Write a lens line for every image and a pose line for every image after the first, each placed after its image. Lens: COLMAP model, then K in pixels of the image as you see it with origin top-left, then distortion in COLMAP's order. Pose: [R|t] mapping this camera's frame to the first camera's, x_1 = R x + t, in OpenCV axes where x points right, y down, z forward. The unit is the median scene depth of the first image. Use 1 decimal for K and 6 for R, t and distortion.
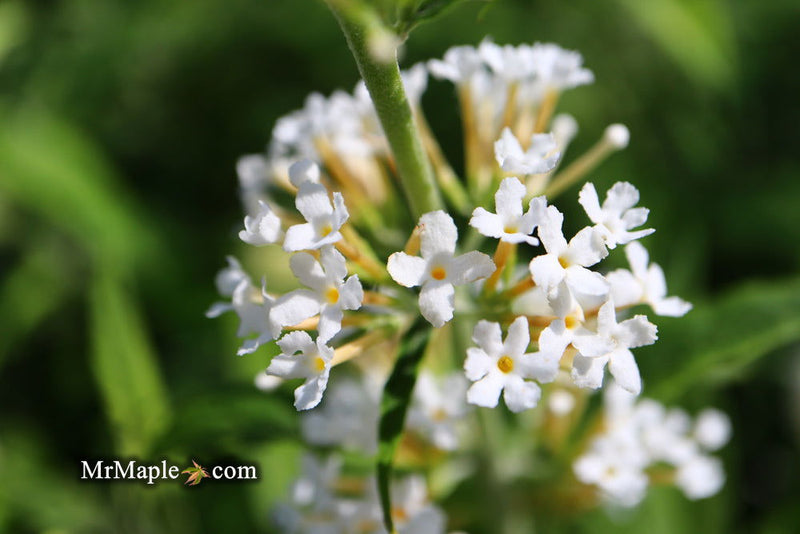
lens RADIAL K [[997.1, 0, 402.5], [0, 997.1, 272.3], [0, 0, 1]] dist [0.029814, 0.000000]
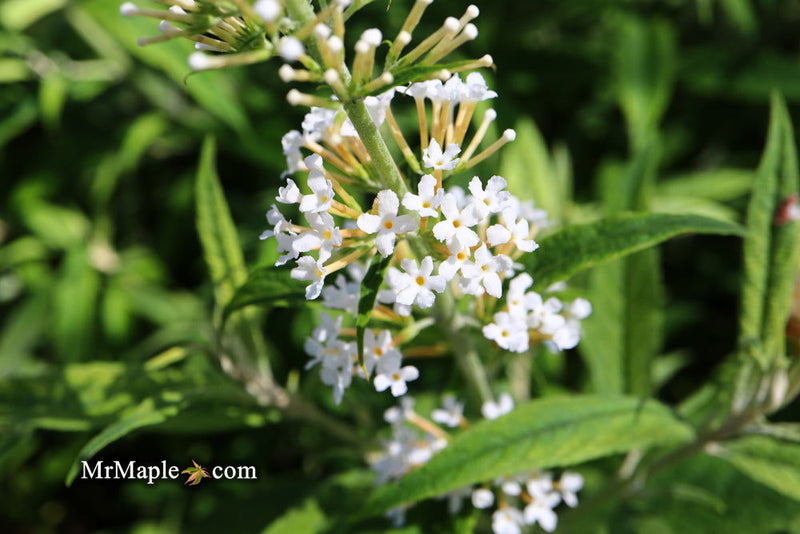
lens RADIAL K [[997.1, 0, 399.6], [0, 997.1, 267.8], [0, 0, 1]] dist [0.029814, 0.000000]
pose [[0.994693, 0.041307, -0.094234, 0.222951], [-0.022206, 0.980474, 0.195392, -0.265775], [0.100465, -0.192262, 0.976188, -0.710091]]
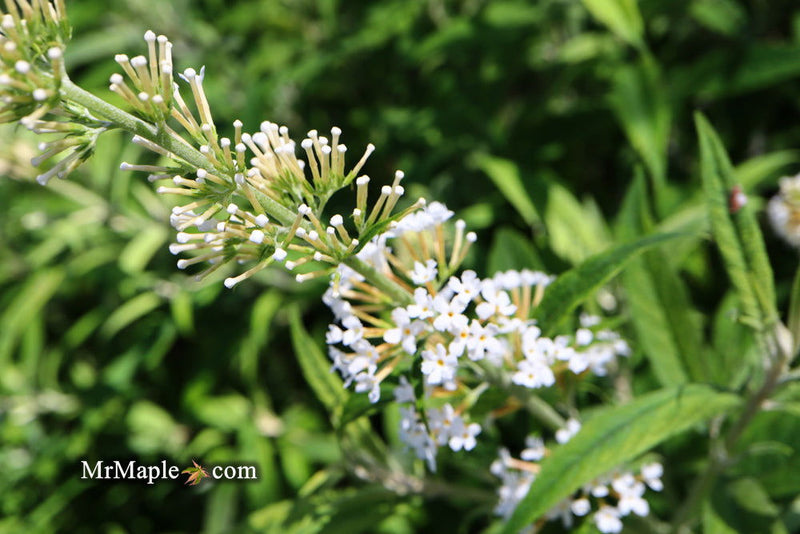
lens RADIAL K [[997.1, 0, 396.3], [0, 997.1, 264.0], [0, 0, 1]] dist [0.029814, 0.000000]
pose [[0.917133, -0.323441, -0.232924, 0.623167], [0.347879, 0.934794, 0.071699, -0.331732], [0.194546, -0.146787, 0.969848, -1.307337]]
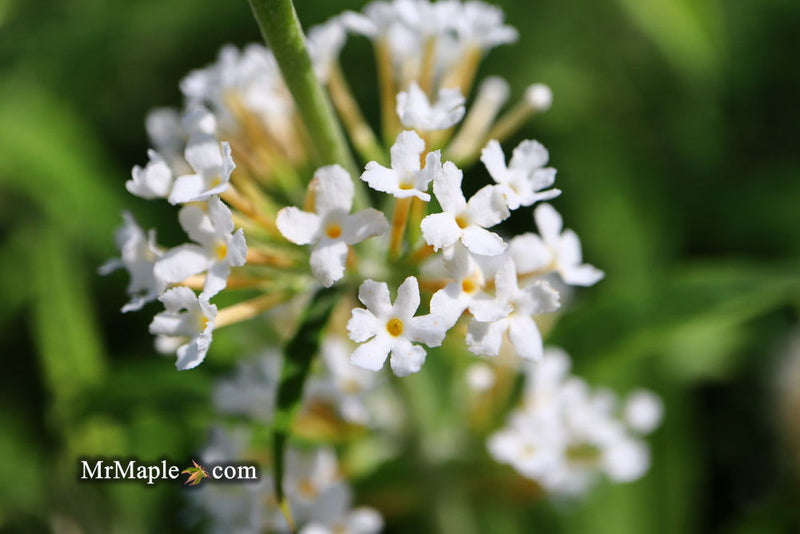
lens RADIAL K [[997.1, 0, 397.7], [0, 997.1, 268.0], [0, 0, 1]] dist [0.029814, 0.000000]
pose [[0.999406, 0.028054, -0.020027, 0.117321], [-0.028106, 0.999602, -0.002324, 0.036415], [0.019954, 0.002886, 0.999797, 0.051214]]
